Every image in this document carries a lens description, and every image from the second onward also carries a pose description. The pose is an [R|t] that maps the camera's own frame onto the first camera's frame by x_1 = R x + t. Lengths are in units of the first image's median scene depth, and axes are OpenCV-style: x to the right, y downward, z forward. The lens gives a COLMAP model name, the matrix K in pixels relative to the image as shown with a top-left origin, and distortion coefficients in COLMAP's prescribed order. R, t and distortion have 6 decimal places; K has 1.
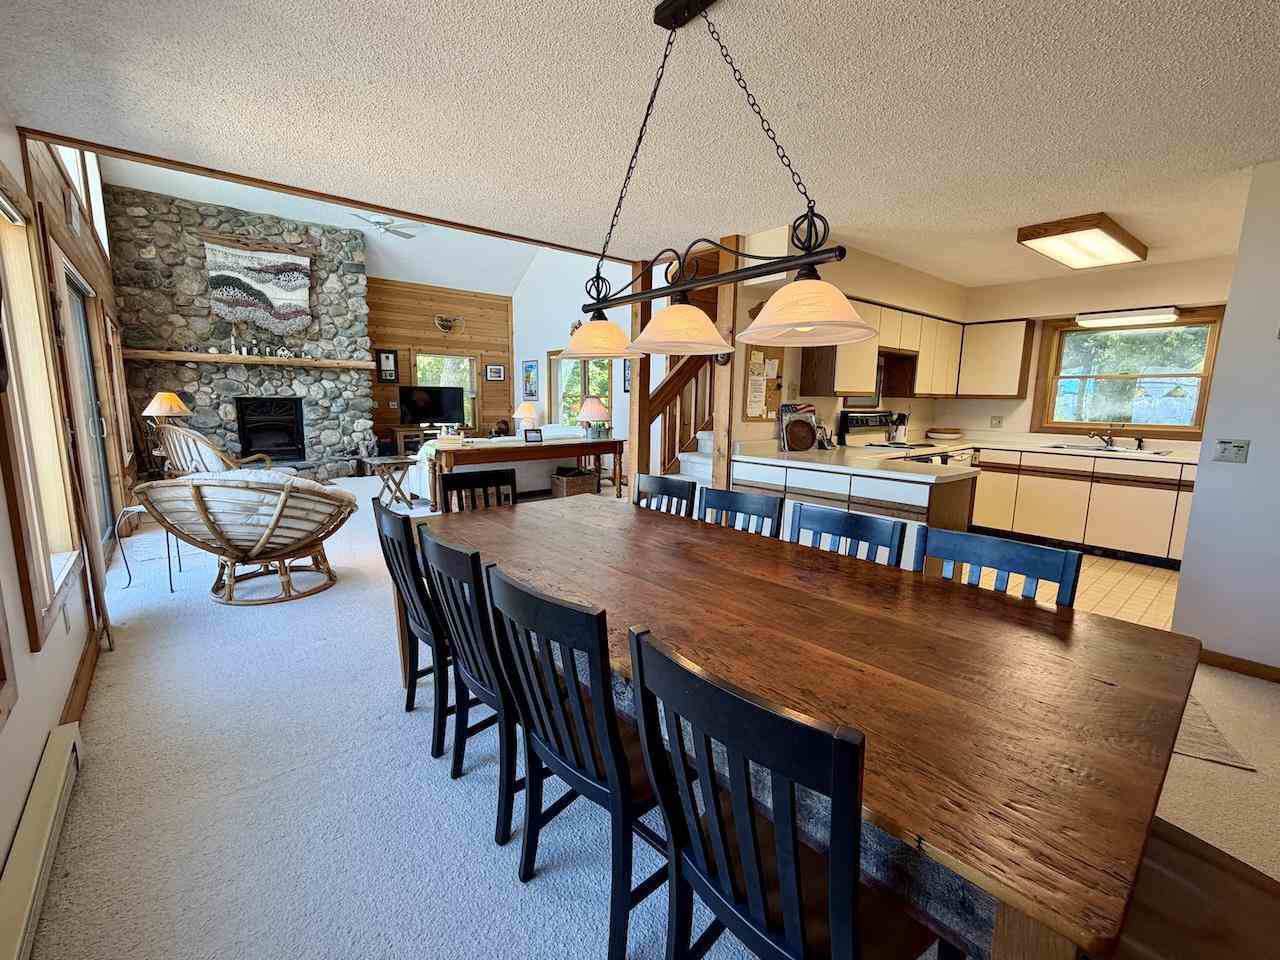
lens RADIAL K [[554.4, 0, 641.4], [0, 554.4, 482.7], [0, 0, 1]] dist [0.000156, 0.000018]
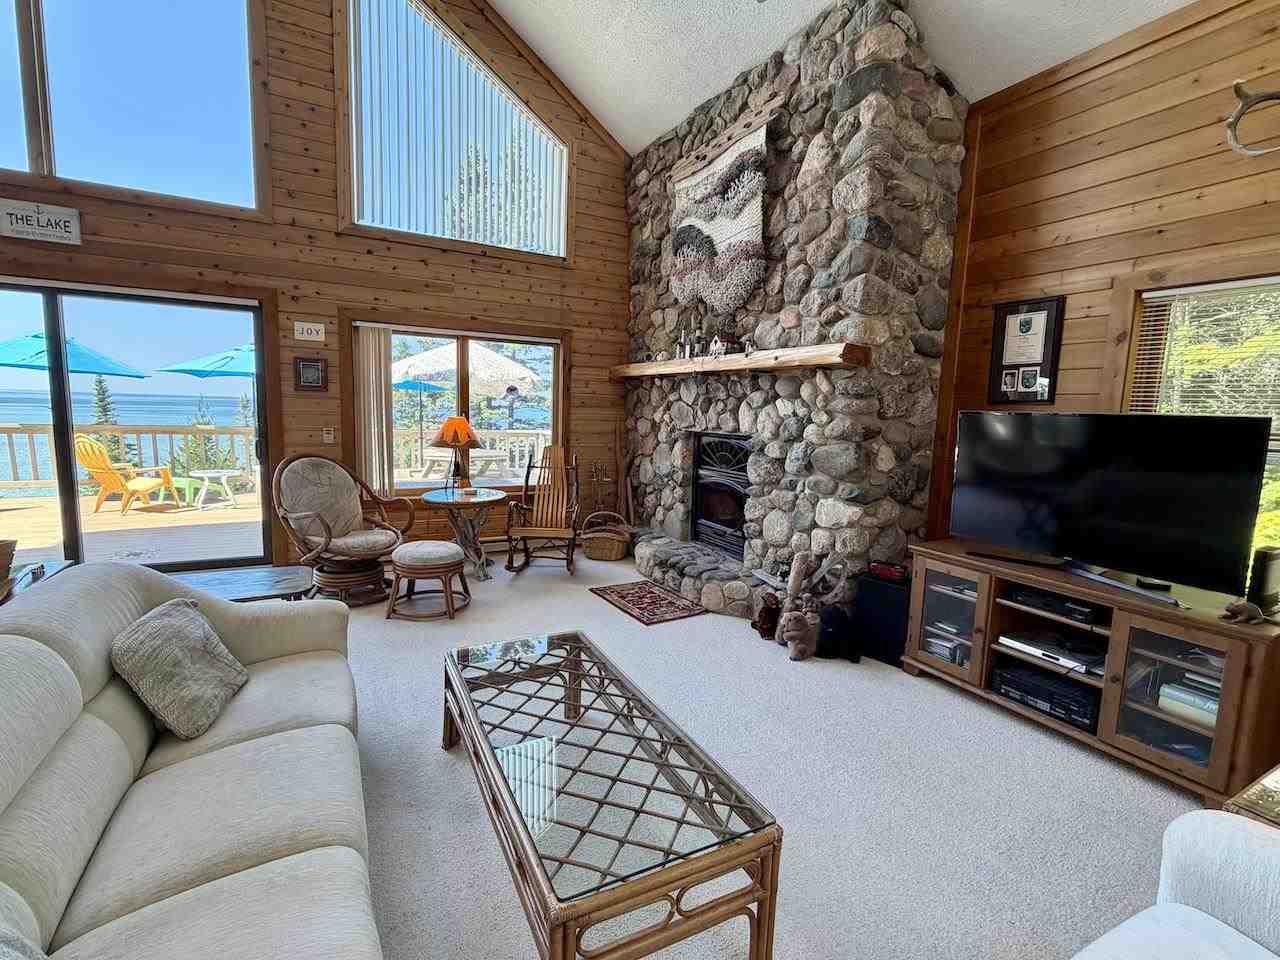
lens RADIAL K [[583.9, 0, 630.5], [0, 583.9, 479.3], [0, 0, 1]] dist [0.000391, -0.000208]
pose [[-0.214196, 0.096274, -0.972035, -0.097692], [-0.185014, 0.973118, 0.137151, -0.176192], [0.959109, 0.209217, -0.190626, 1.057702]]
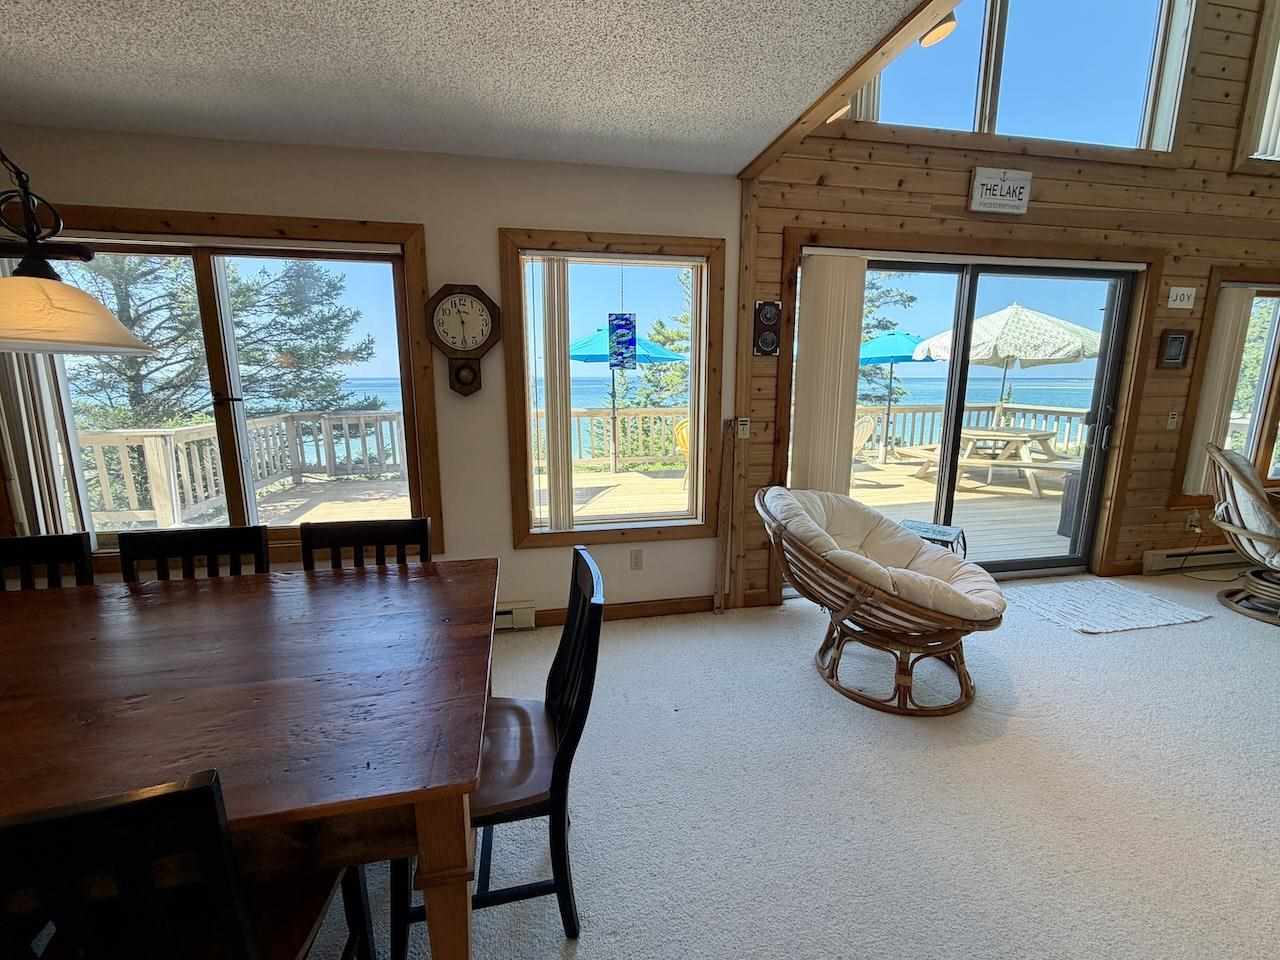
lens RADIAL K [[554.4, 0, 633.8], [0, 554.4, 481.3], [0, 0, 1]] dist [0.000156, 0.000018]
pose [[-0.480011, 0.151214, -0.864132, 0.037274], [-0.140366, 0.959103, 0.245804, -0.083963], [0.865960, 0.239283, -0.439155, 0.463724]]
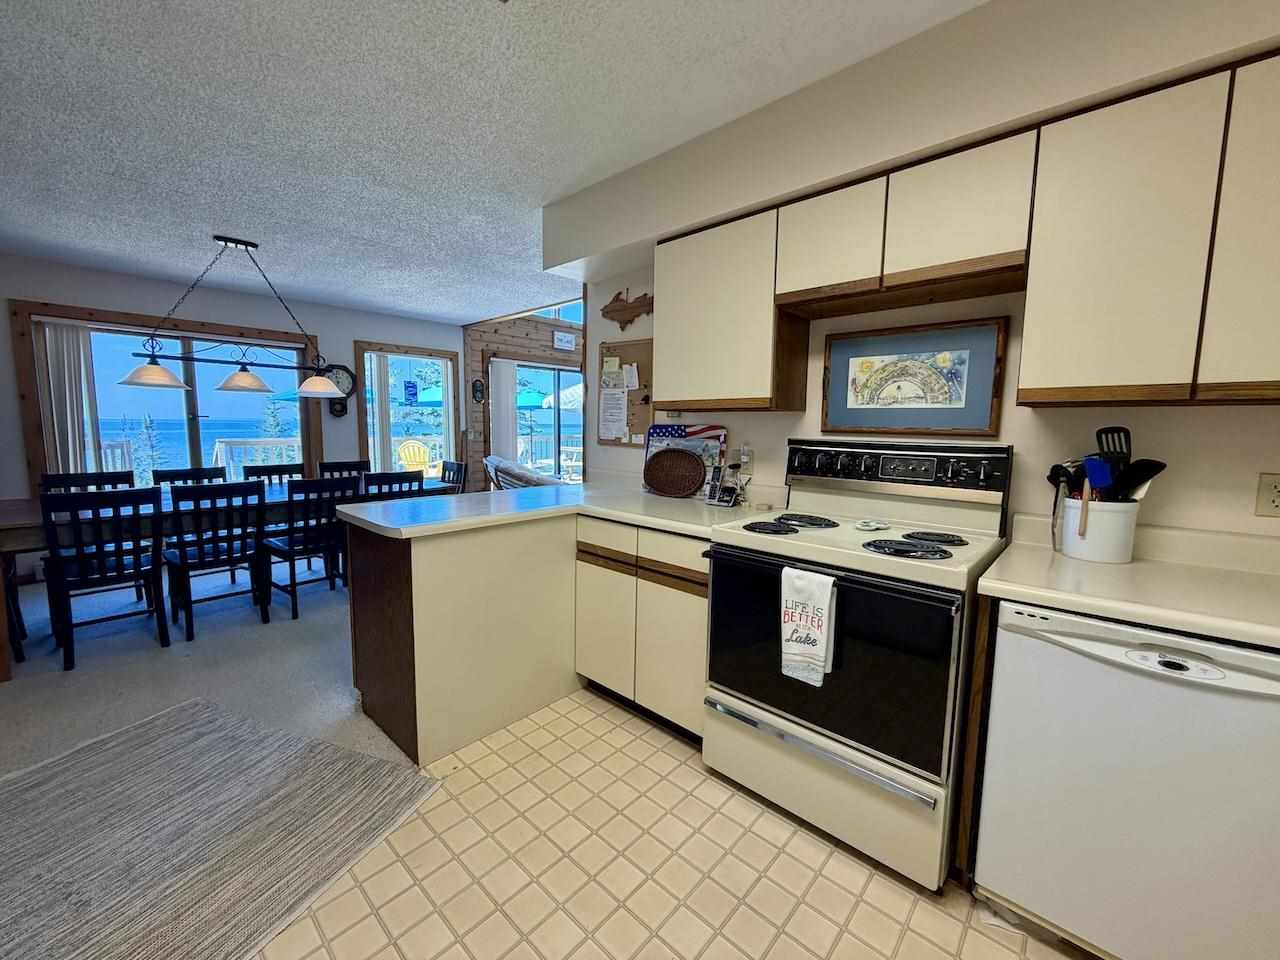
lens RADIAL K [[516.4, 0, 632.3], [0, 516.4, 477.2], [0, 0, 1]] dist [0.001615, -0.002664]
pose [[0.118292, 0.088902, -0.988991, 0.500702], [-0.161173, 0.984496, 0.069220, -0.065406], [0.979811, 0.151211, 0.130786, 0.503064]]
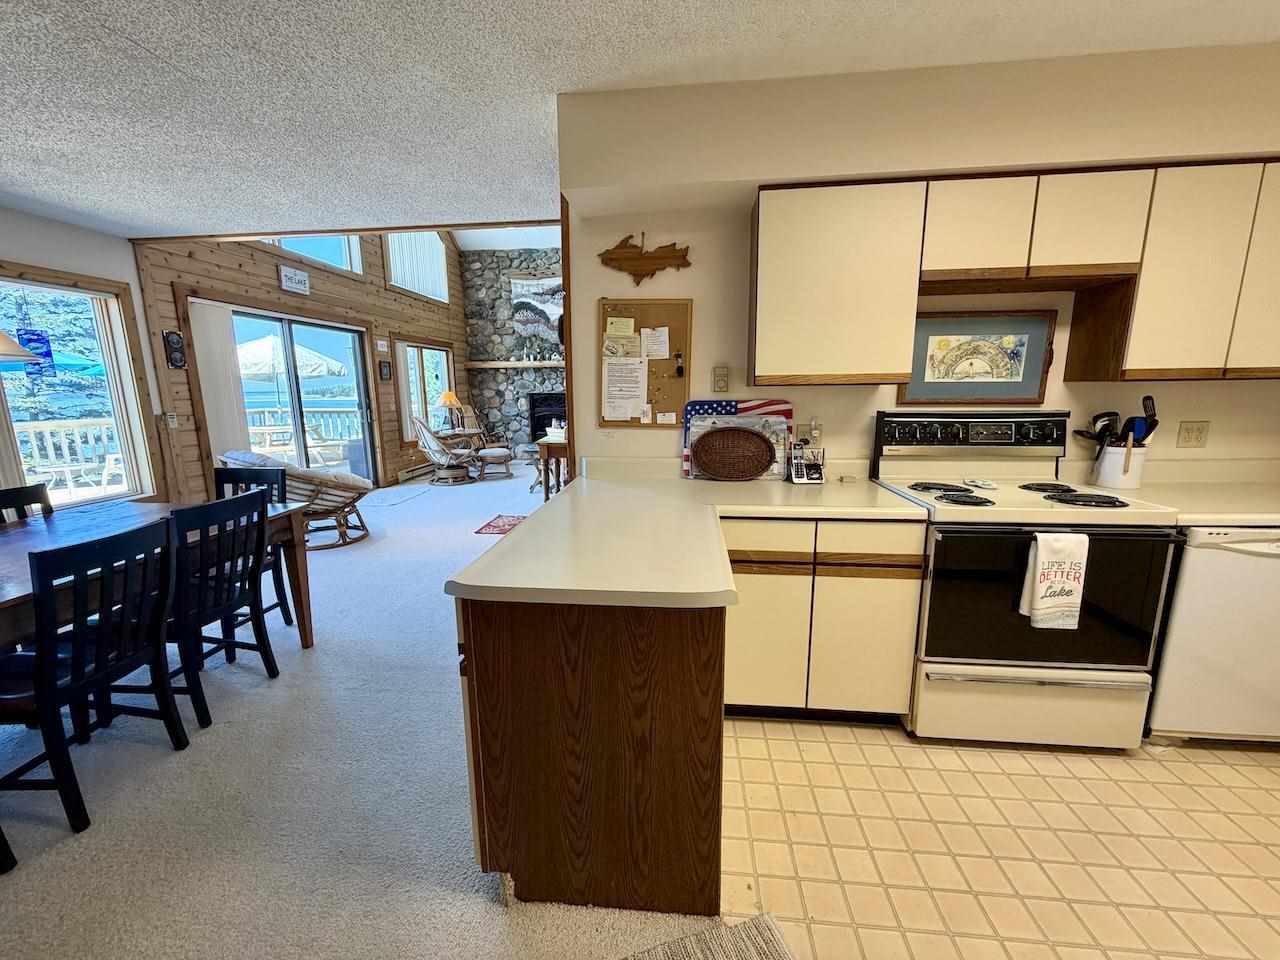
lens RADIAL K [[516.4, 0, 638.2], [0, 516.4, 477.8], [0, 0, 1]] dist [0.001615, -0.002664]
pose [[0.697785, 0.103851, -0.708739, 0.346414], [-0.088279, 0.994360, 0.058788, -0.048012], [0.710847, 0.021546, 0.703017, 0.316829]]
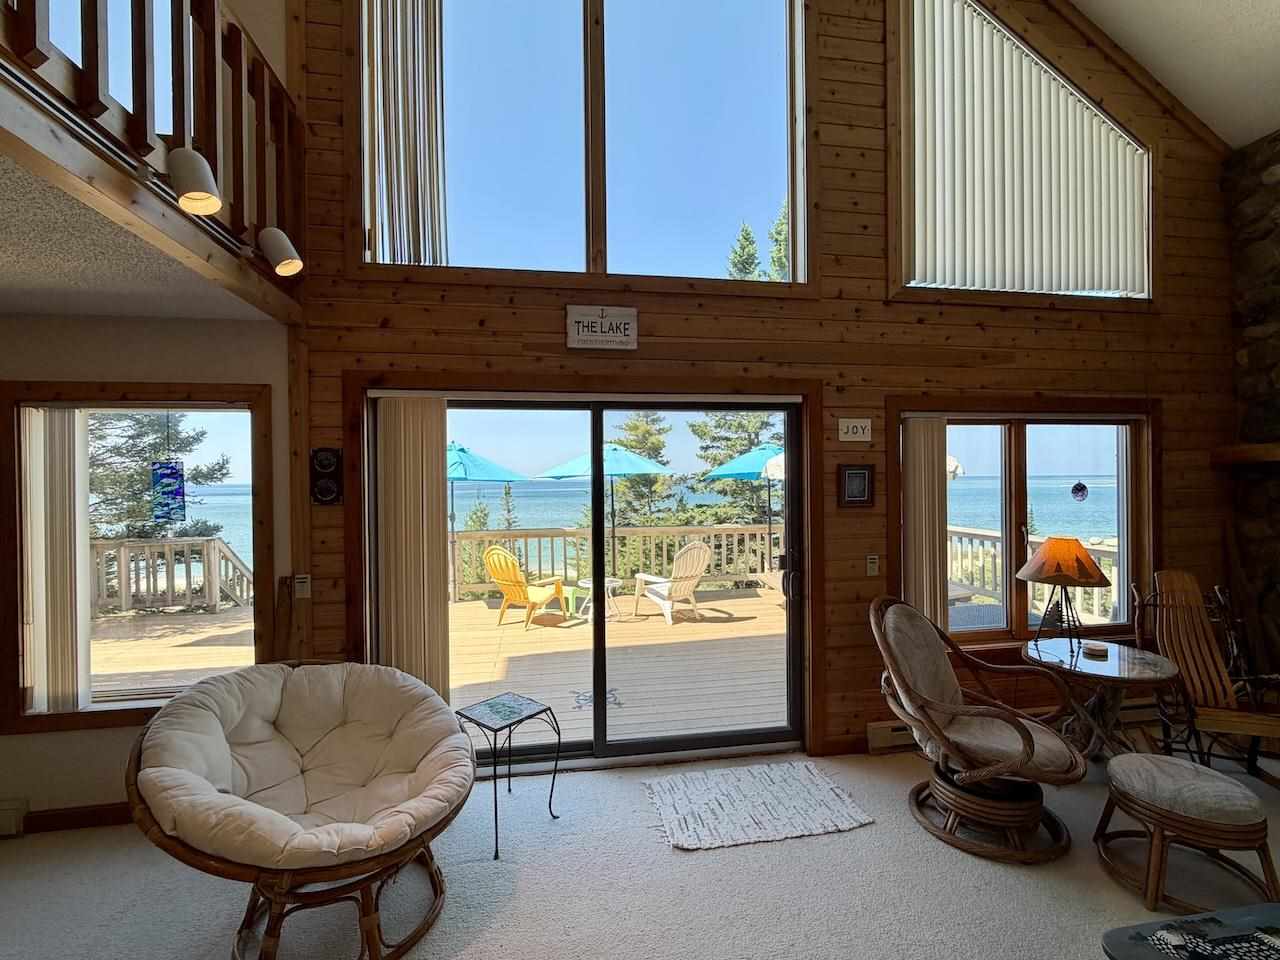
lens RADIAL K [[583.9, 0, 635.7], [0, 583.9, 480.4], [0, 0, 1]] dist [0.000391, -0.000208]
pose [[-0.509061, -0.003867, -0.860722, -0.141303], [-0.127618, 0.989276, 0.071033, -0.153196], [0.851217, 0.146004, -0.504096, 0.703859]]
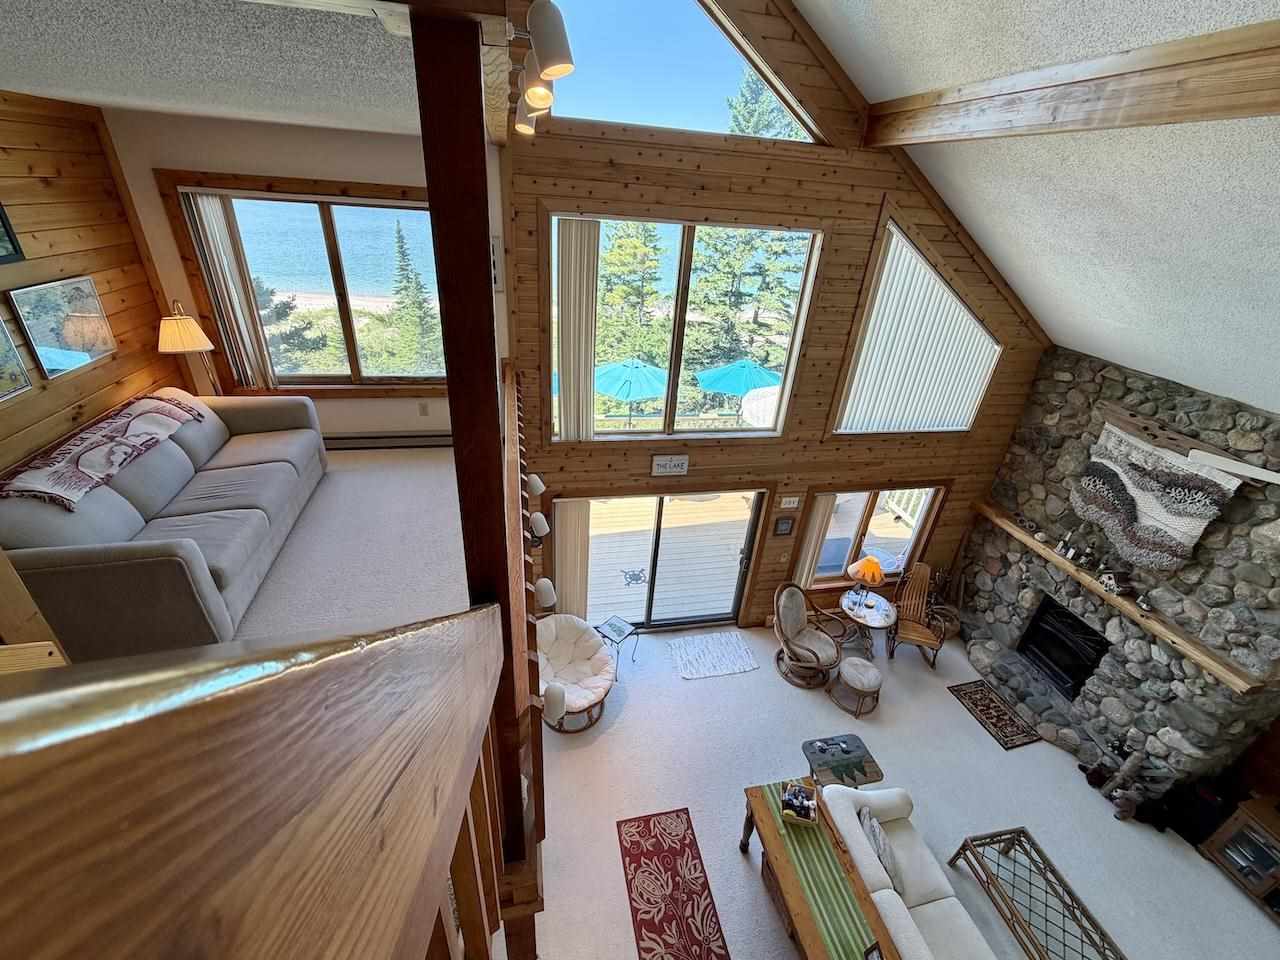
lens RADIAL K [[516.4, 0, 641.4], [0, 516.4, 482.2], [0, 0, 1]] dist [0.001615, -0.002664]
pose [[-0.473440, 0.376076, -0.796505, 0.094054], [-0.207650, 0.831131, 0.515852, -0.549667], [0.856000, 0.409620, -0.315398, 0.658462]]
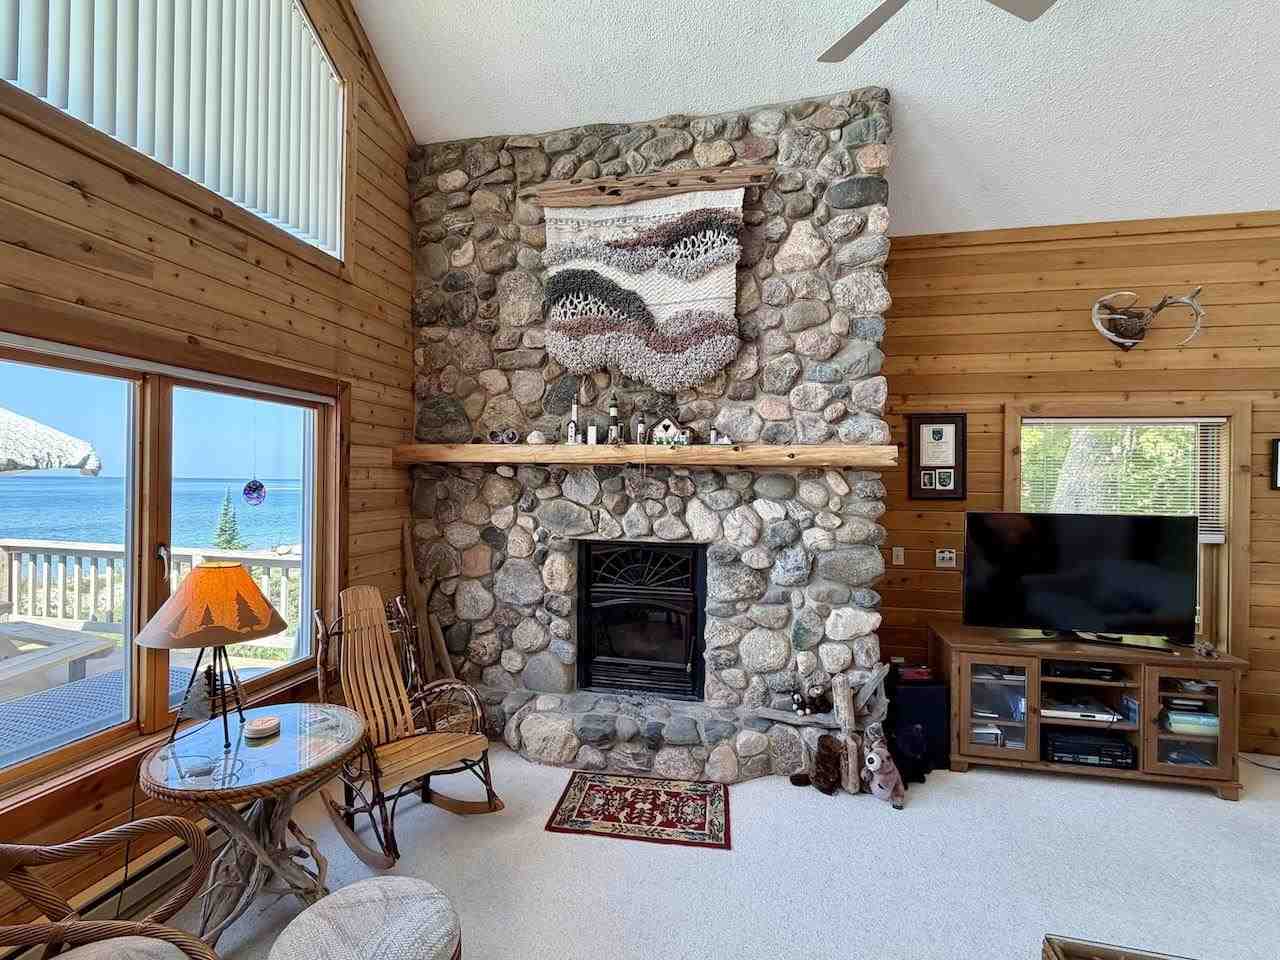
lens RADIAL K [[583.9, 0, 637.6], [0, 583.9, 479.8], [0, 0, 1]] dist [0.000391, -0.000208]
pose [[0.613478, -0.010040, -0.789648, -0.330387], [-0.123820, 0.986329, -0.108736, -0.154753], [0.779945, 0.164482, 0.603848, 0.740978]]
